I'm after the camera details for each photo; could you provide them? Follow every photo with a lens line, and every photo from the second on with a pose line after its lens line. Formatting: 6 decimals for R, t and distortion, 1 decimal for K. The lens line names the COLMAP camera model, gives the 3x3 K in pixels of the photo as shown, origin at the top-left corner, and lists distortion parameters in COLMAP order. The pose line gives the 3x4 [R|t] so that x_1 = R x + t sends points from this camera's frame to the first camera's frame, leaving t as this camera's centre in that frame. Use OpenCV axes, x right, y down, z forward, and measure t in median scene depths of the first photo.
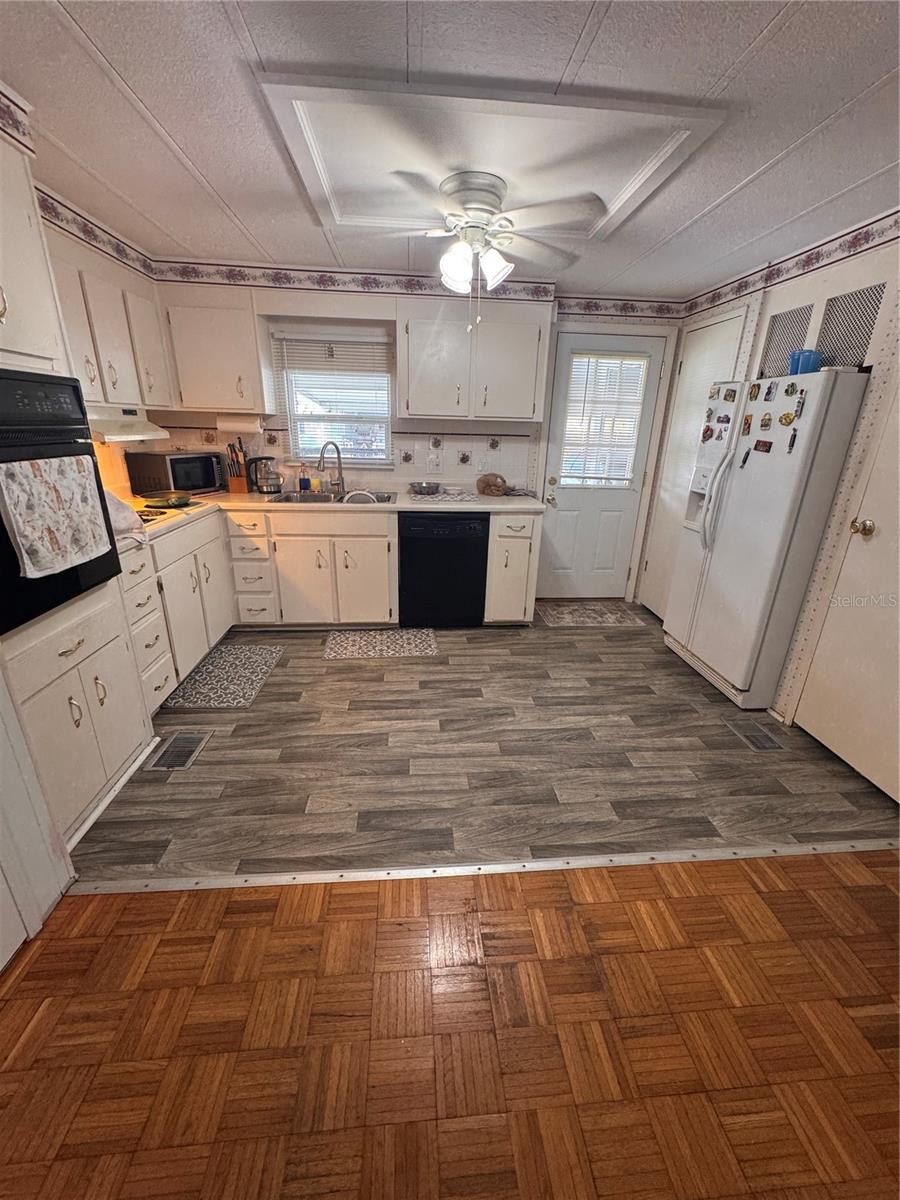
lens RADIAL K [[479.6, 0, 451.2], [0, 479.6, 601.3], [0, 0, 1]] dist [0.000722, -0.000341]
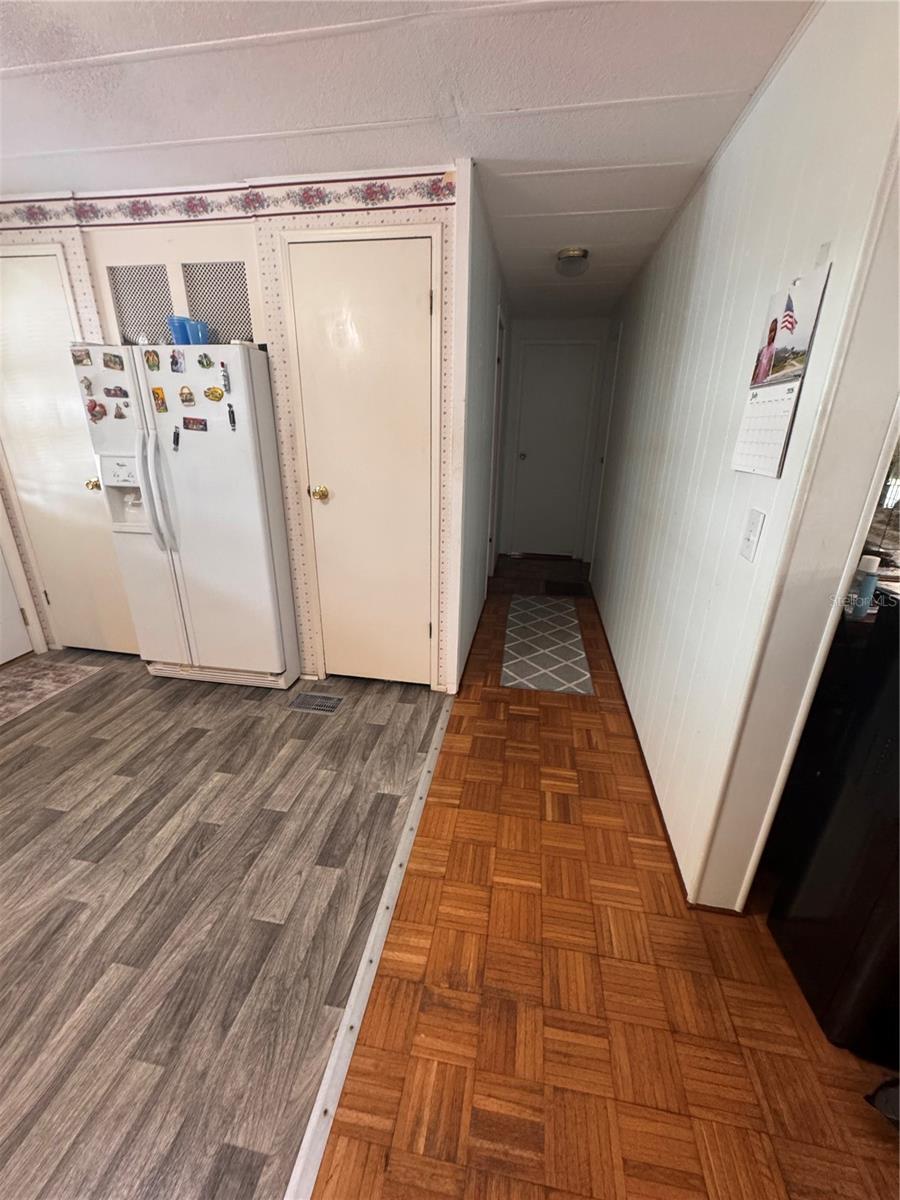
lens RADIAL K [[479.6, 0, 448.8], [0, 479.6, 600.6], [0, 0, 1]] dist [0.000722, -0.000341]
pose [[0.250993, -0.361034, 0.898141, -0.146339], [0.326435, 0.905061, 0.272591, -0.109892], [-0.911286, 0.224766, 0.345018, 0.319314]]
